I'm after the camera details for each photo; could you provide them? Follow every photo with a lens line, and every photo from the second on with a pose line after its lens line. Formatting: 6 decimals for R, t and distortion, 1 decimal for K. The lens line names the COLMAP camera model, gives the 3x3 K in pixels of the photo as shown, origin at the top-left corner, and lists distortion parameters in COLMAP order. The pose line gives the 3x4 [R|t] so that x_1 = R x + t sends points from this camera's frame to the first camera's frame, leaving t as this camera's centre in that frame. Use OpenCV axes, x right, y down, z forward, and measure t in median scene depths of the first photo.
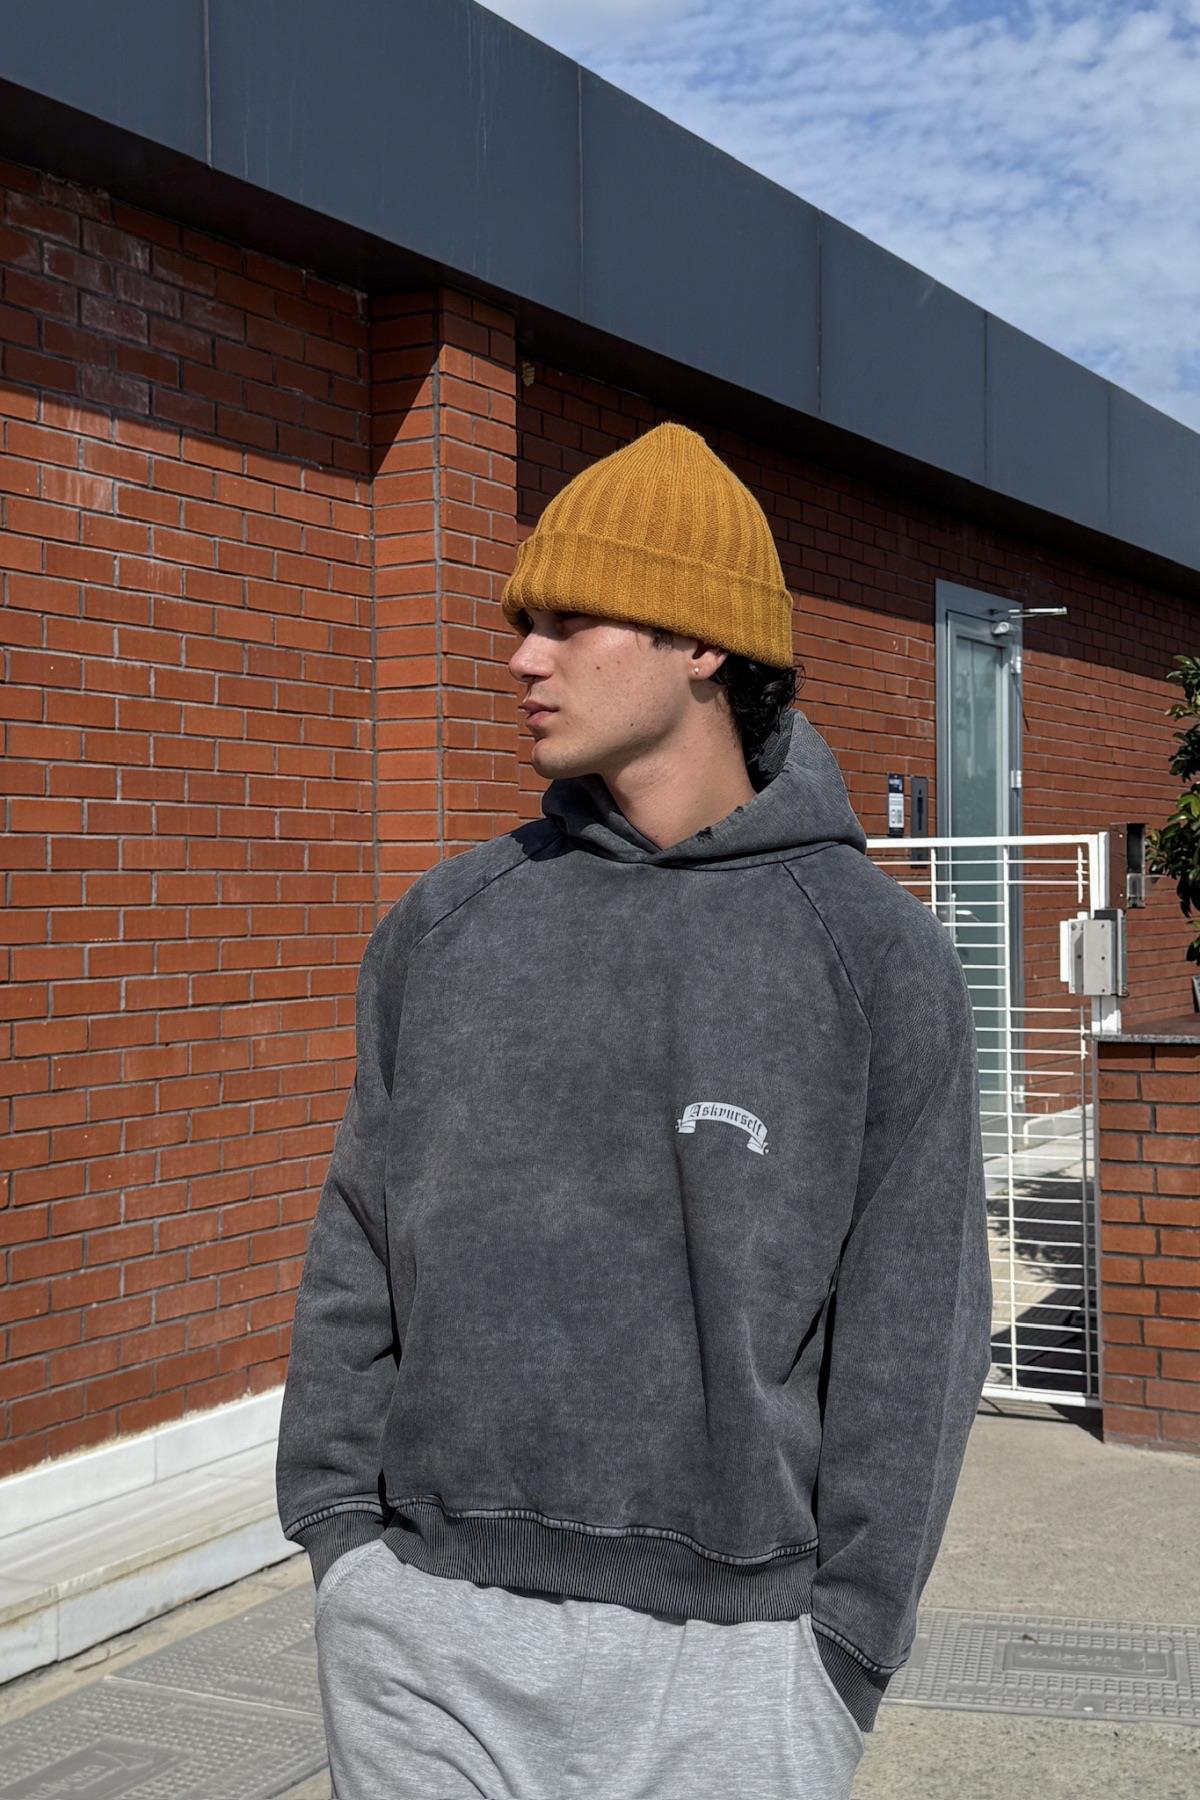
lens RADIAL K [[2377.4, 0, 578.2], [0, 2377.4, 900.6], [0, 0, 1]] dist [0.198938, -0.397390]
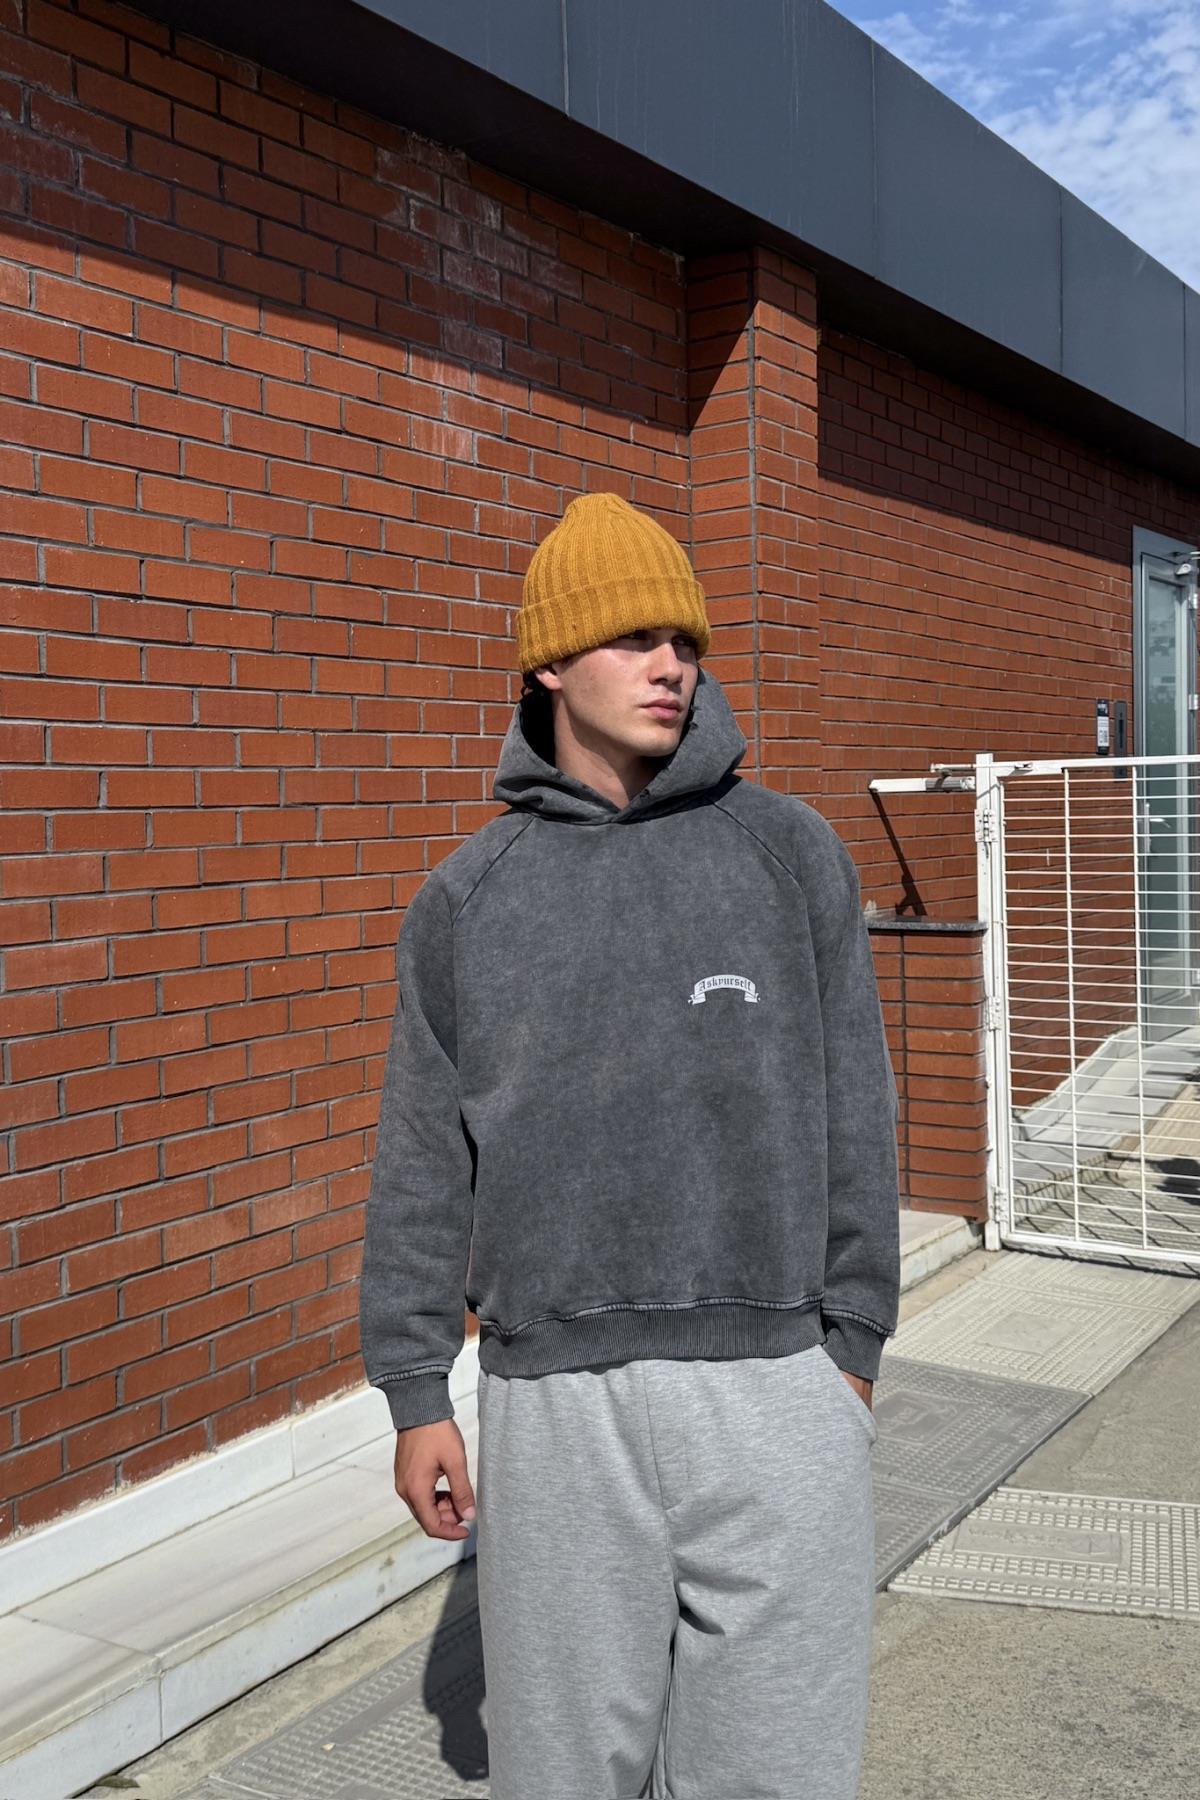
lens RADIAL K [[1802.7, 0, 574.6], [0, 1802.7, 874.9], [0, 0, 1]] dist [0.226816, -0.507307]
pose [[0.996935, -0.012584, -0.077222, -0.086540], [0.015334, 0.999265, 0.035129, -0.006926], [0.076723, -0.036205, 0.996395, 0.190435]]
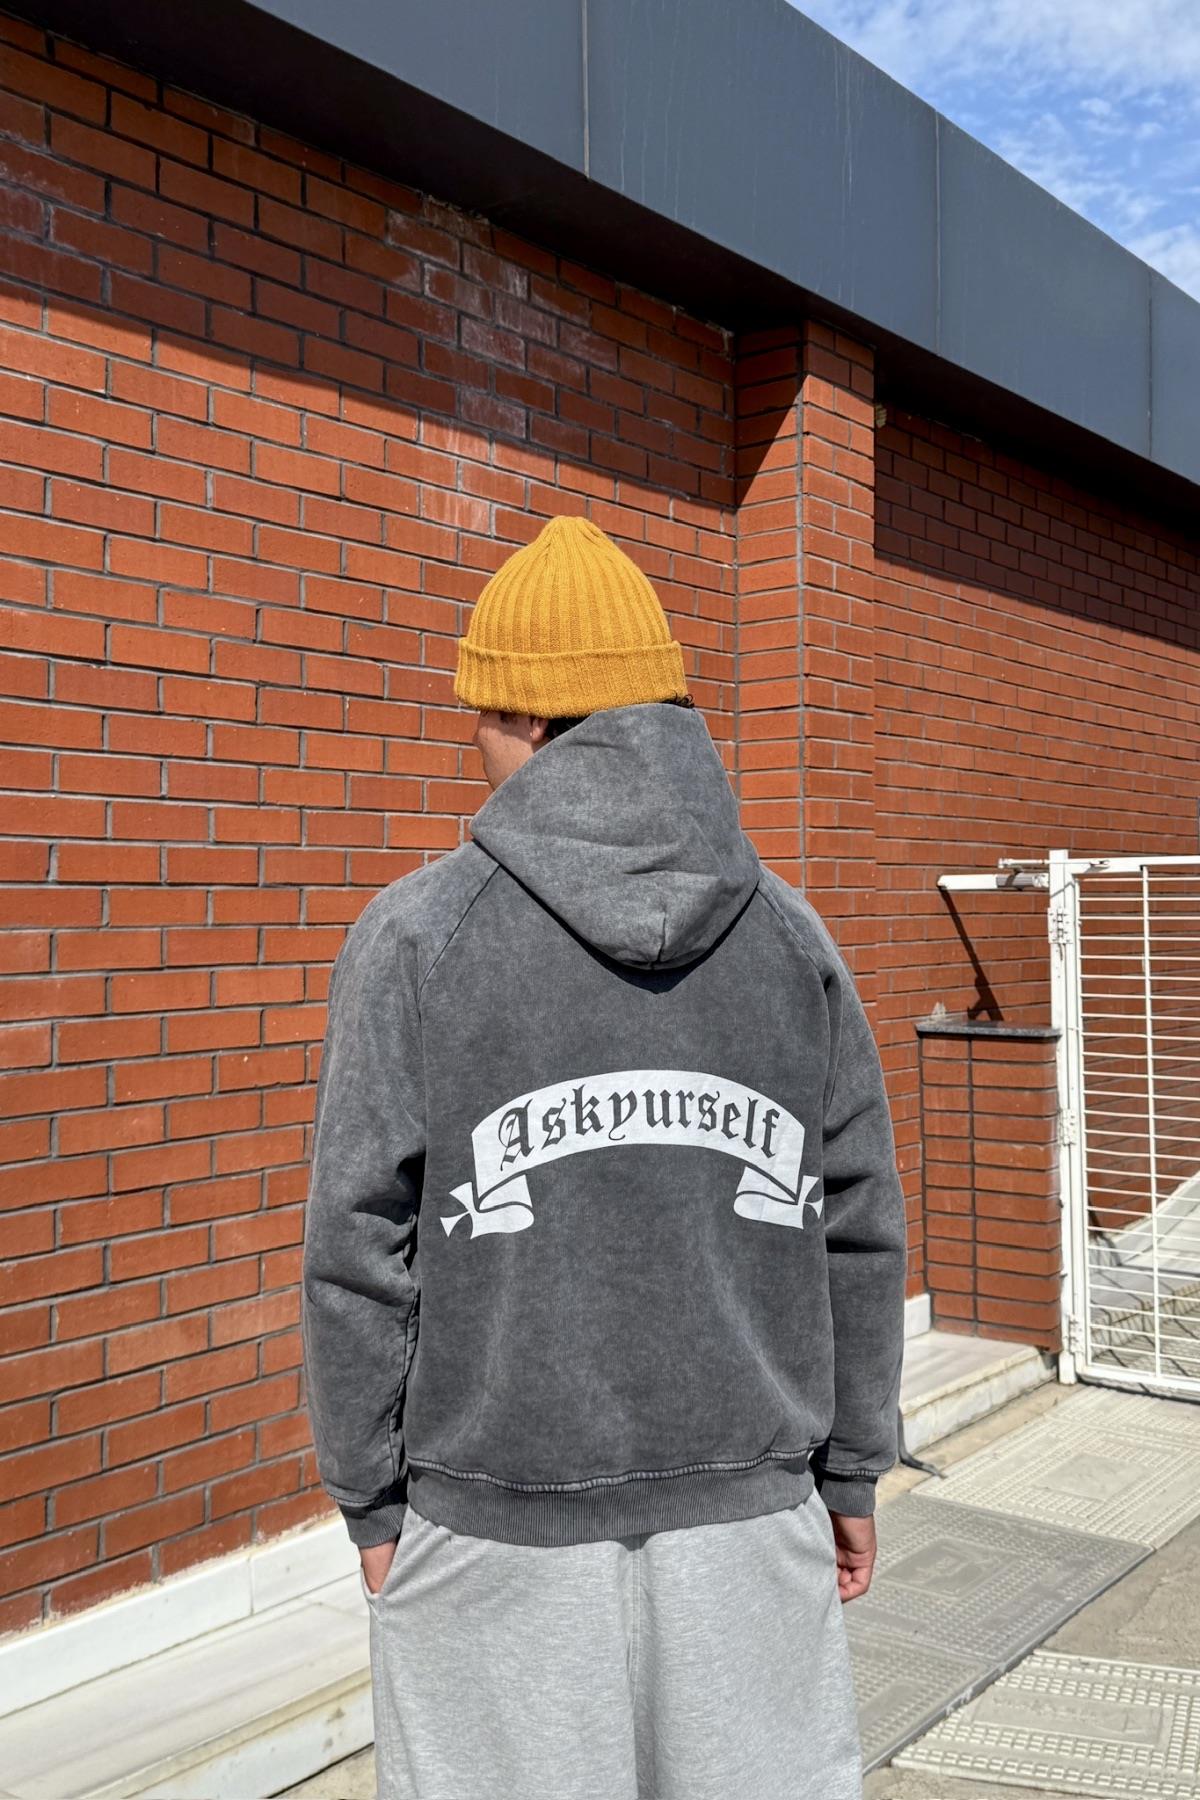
lens RADIAL K [[1808.4, 0, 609.0], [0, 1808.4, 881.0], [0, 0, 1]] dist [0.220703, -0.482975]
pose [[0.991026, -0.002054, -0.133653, -0.039747], [-0.000500, 0.999818, -0.019076, 0.000040], [0.133668, 0.018972, 0.990845, 0.237975]]
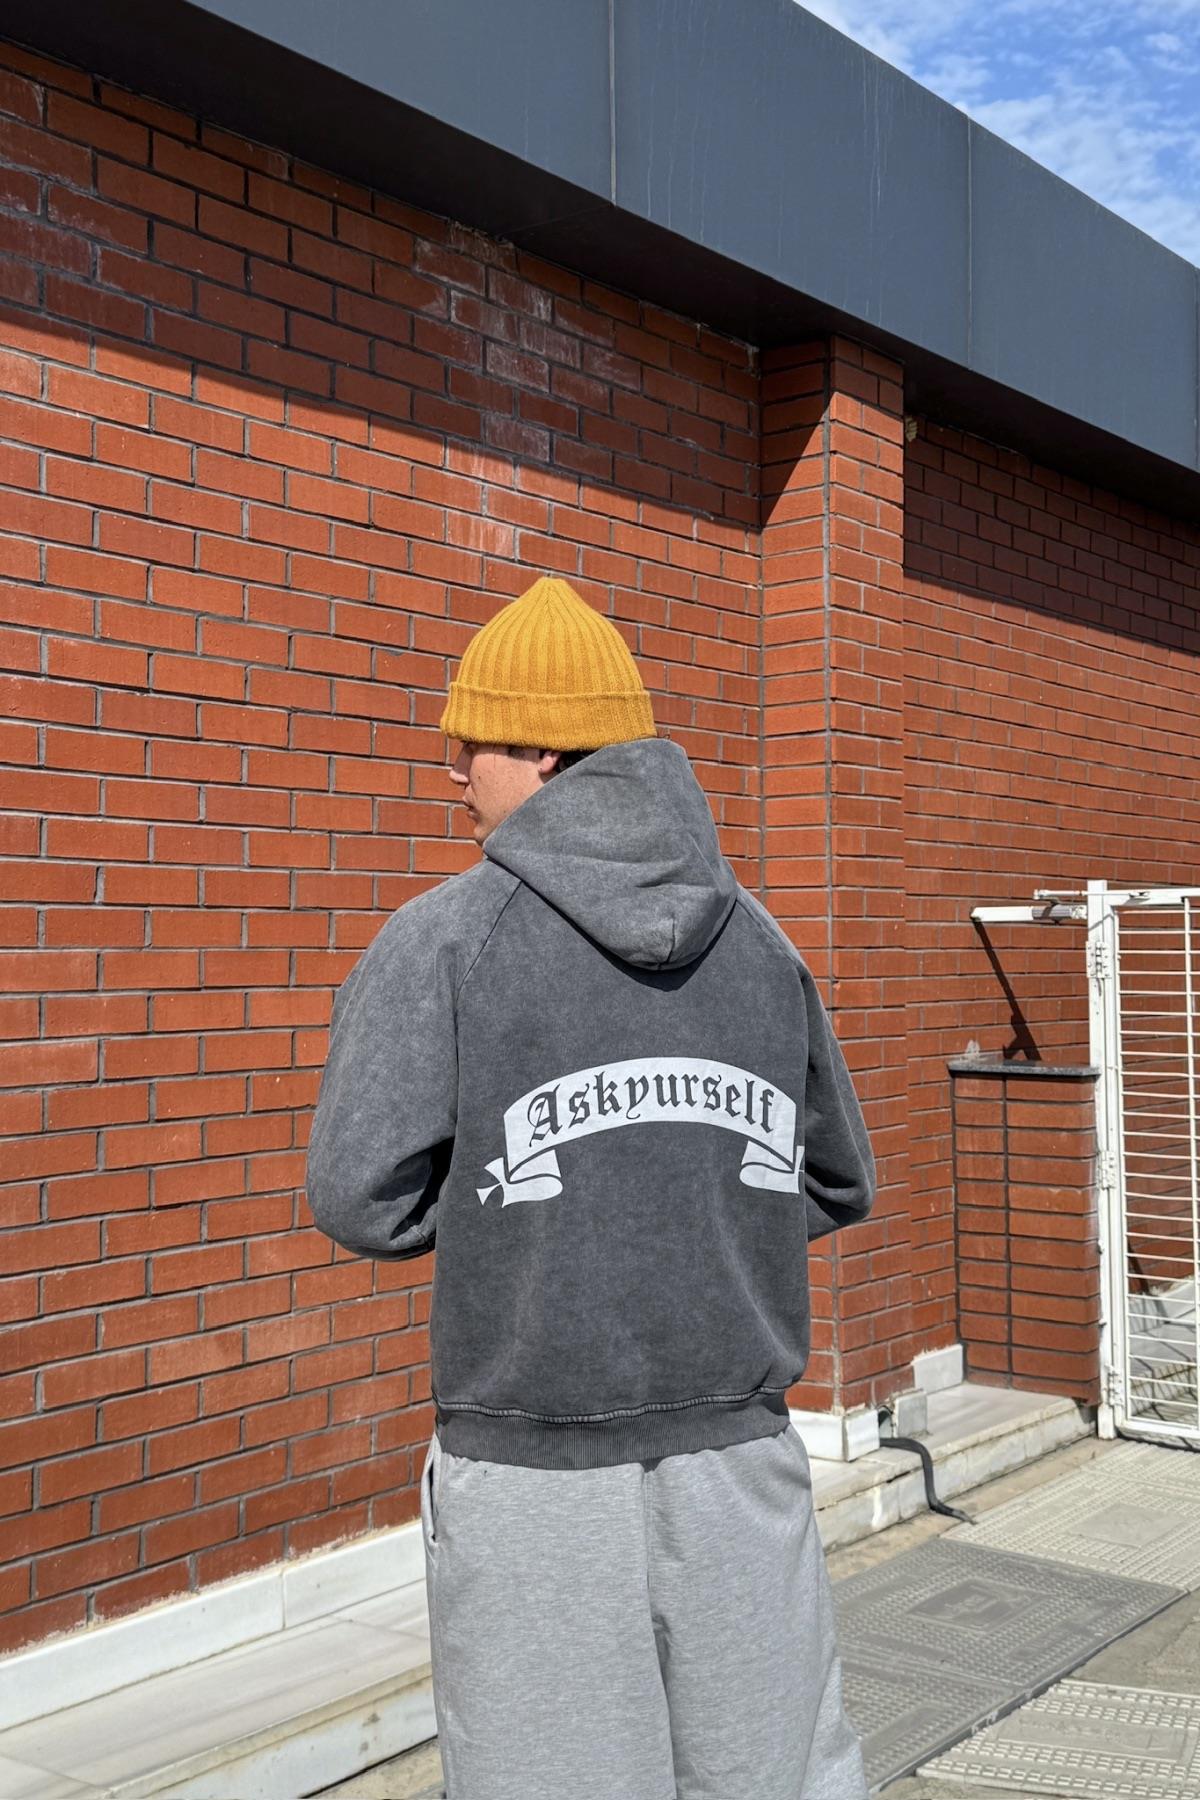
lens RADIAL K [[2059.6, 0, 587.5], [0, 2059.6, 906.8], [0, 0, 1]] dist [0.213287, -0.439370]
pose [[0.989520, -0.001576, -0.144390, -0.036374], [-0.002504, 0.999603, -0.028071, 0.009095], [0.144377, 0.028139, 0.989123, 0.142615]]
